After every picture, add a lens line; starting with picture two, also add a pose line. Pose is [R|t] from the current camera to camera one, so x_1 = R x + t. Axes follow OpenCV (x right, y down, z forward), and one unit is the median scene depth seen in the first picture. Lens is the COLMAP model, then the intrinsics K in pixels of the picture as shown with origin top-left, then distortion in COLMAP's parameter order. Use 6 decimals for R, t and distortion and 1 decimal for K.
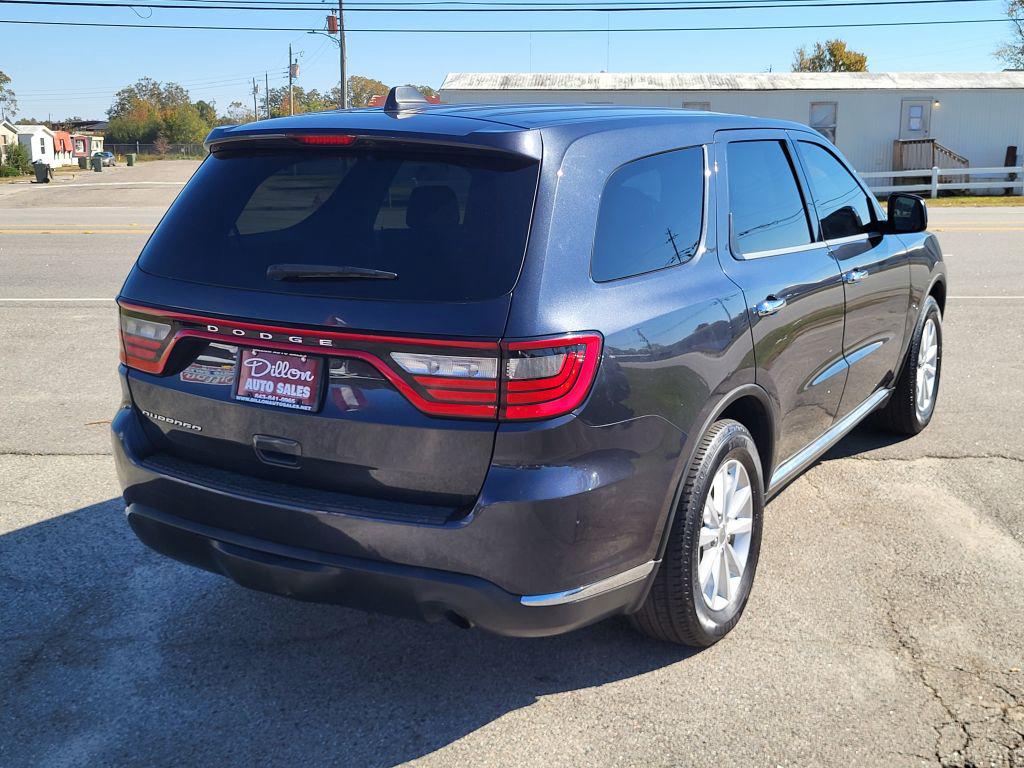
lens RADIAL K [[1202.2, 0, 513.8], [0, 1202.2, 386.1], [0, 0, 1]] dist [0.042073, 0.000000]
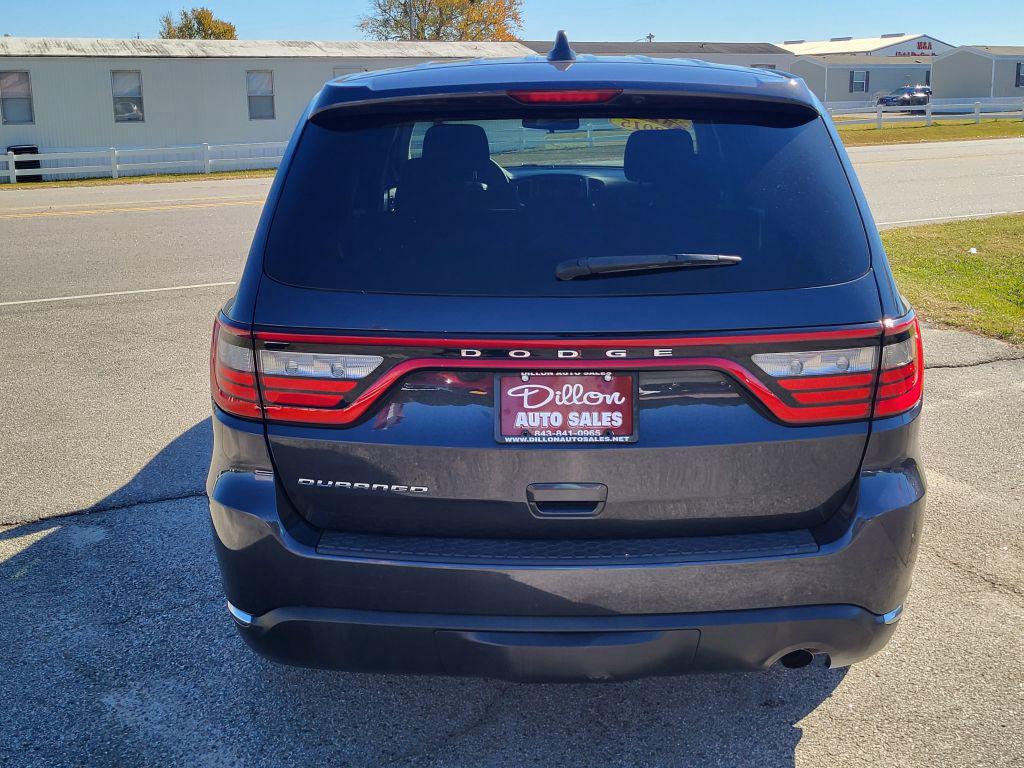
lens RADIAL K [[1202.2, 0, 517.2], [0, 1202.2, 380.0], [0, 0, 1]] dist [0.042073, 0.000000]
pose [[0.874404, -0.126986, 0.468286, -0.139336], [0.118150, 0.991818, 0.048339, -0.015430], [-0.470593, 0.013060, 0.882254, 0.079947]]
